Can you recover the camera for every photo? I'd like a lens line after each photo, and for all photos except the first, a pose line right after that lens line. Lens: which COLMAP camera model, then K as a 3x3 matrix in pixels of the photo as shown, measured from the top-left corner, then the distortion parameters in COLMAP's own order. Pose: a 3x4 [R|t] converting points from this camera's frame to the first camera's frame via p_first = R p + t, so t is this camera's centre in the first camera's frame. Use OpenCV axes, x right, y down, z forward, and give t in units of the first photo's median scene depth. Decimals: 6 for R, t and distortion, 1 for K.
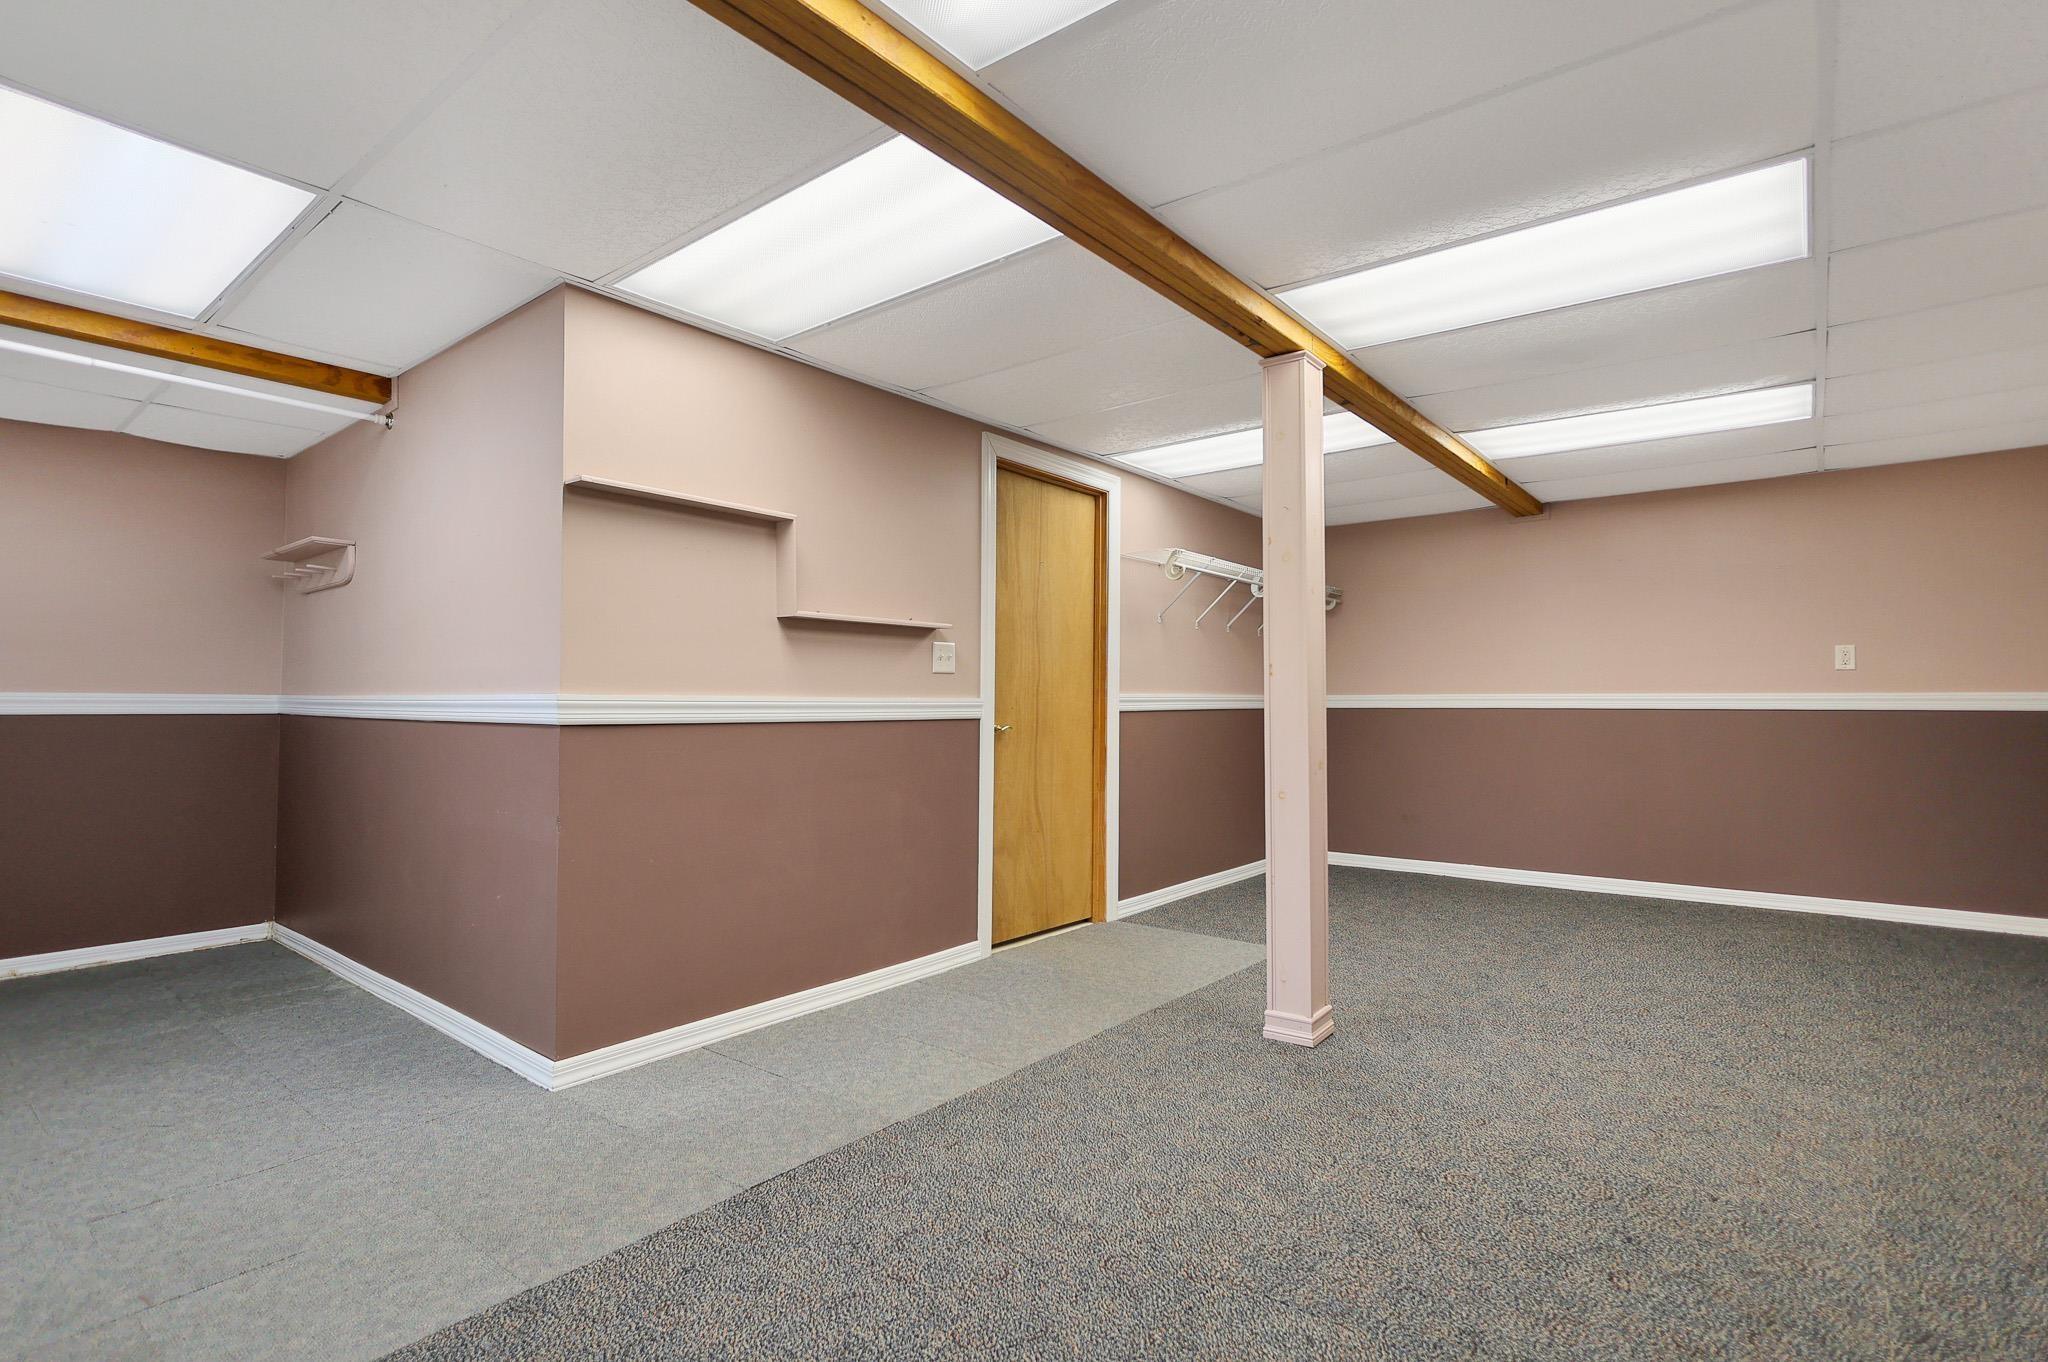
lens RADIAL K [[976.3, 0, 1015.8], [0, 976.3, 702.6], [0, 0, 1]] dist [0.003296, 0.000114]
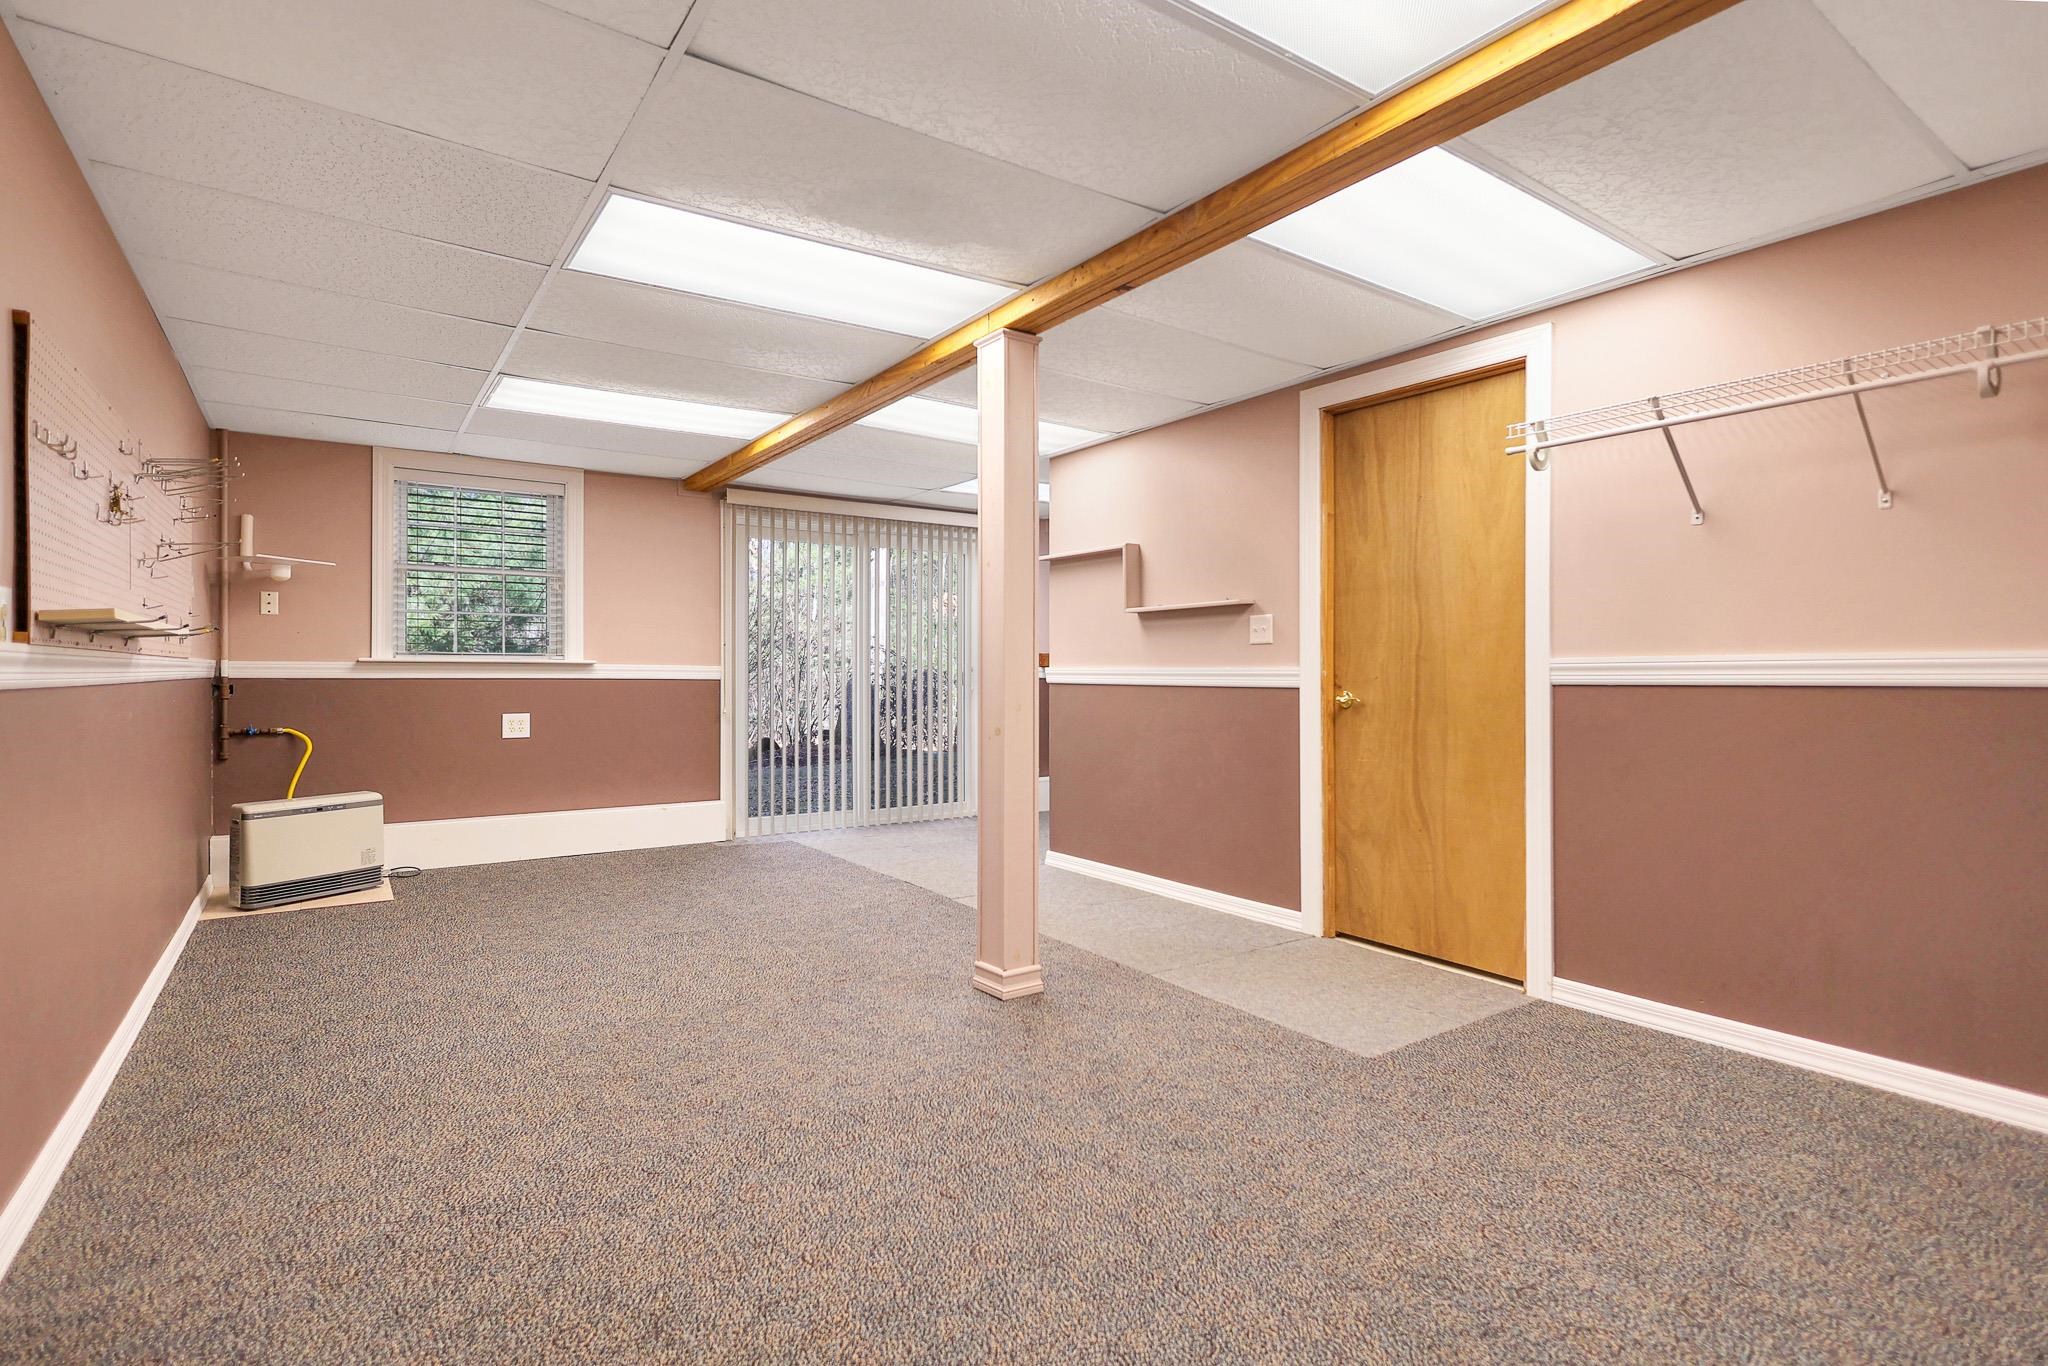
lens RADIAL K [[976.3, 0, 1015.8], [0, 976.3, 704.6], [0, 0, 1]] dist [0.003296, 0.000114]
pose [[-0.276595, 0.030126, -0.960514, 1.026281], [-0.000998, 0.999499, 0.031636, 0.002615], [0.960986, 0.009709, -0.276427, 1.036948]]
